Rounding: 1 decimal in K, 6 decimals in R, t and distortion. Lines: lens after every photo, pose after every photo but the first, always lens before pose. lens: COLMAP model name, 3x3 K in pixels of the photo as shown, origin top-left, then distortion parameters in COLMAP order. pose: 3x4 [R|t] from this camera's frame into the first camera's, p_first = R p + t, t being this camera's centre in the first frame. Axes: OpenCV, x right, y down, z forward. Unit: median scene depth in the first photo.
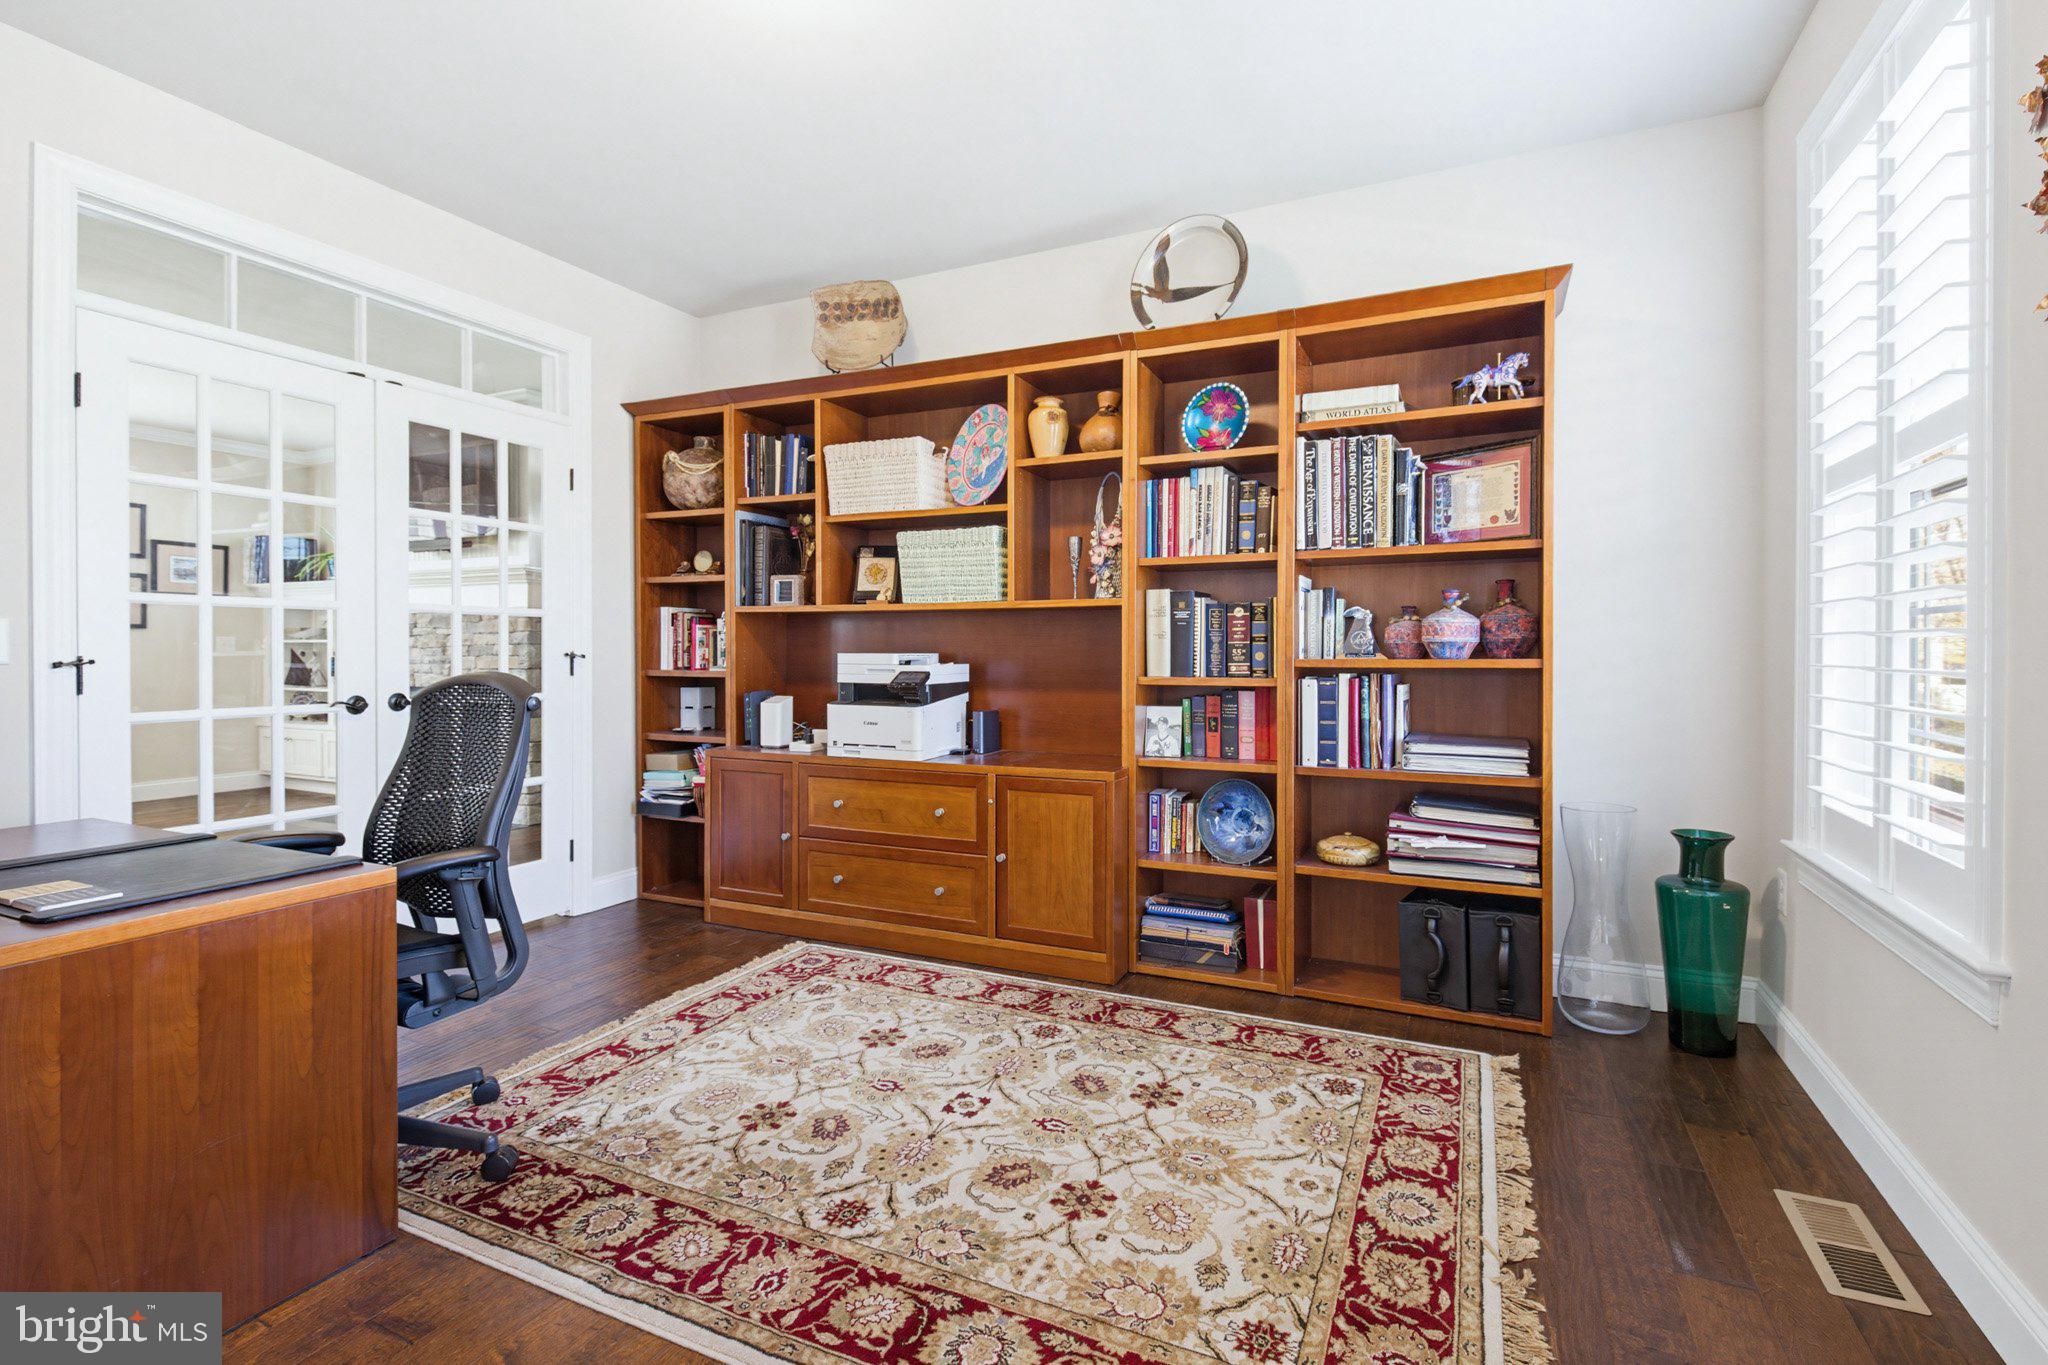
lens RADIAL K [[902.5, 0, 1027.7], [0, 902.5, 660.7], [0, 0, 1]] dist [0.009420, -0.007009]
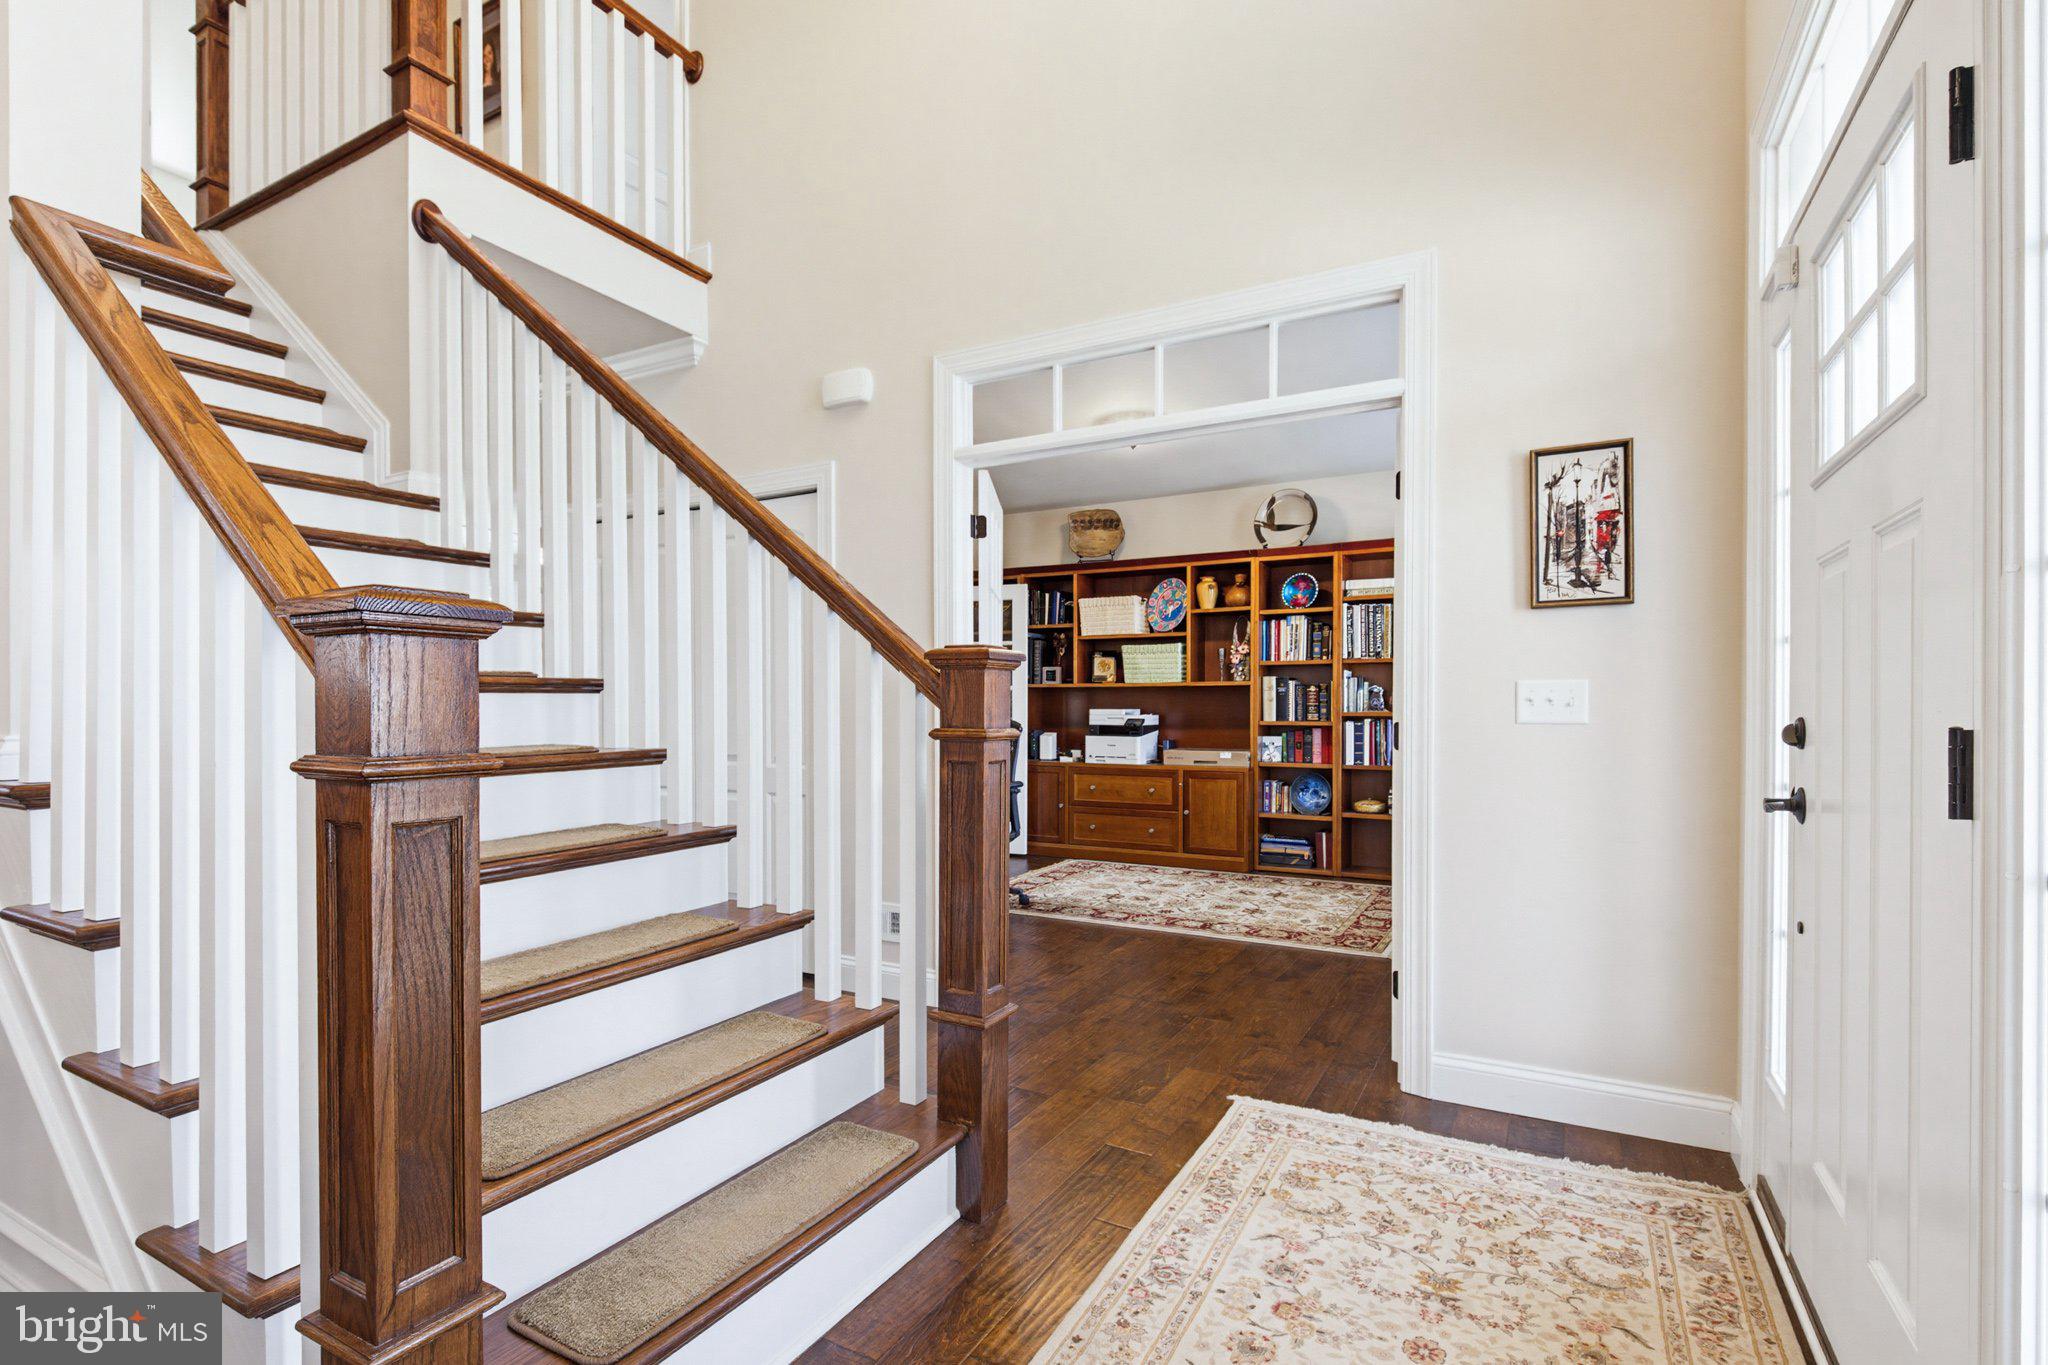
lens RADIAL K [[902.5, 0, 935.7], [0, 902.5, 714.3], [0, 0, 1]] dist [0.009420, -0.007009]
pose [[0.987825, -0.000292, -0.155566, -0.274753], [-0.000055, 0.999998, -0.002224, 0.007484], [0.155566, 0.002206, 0.987823, -1.089139]]
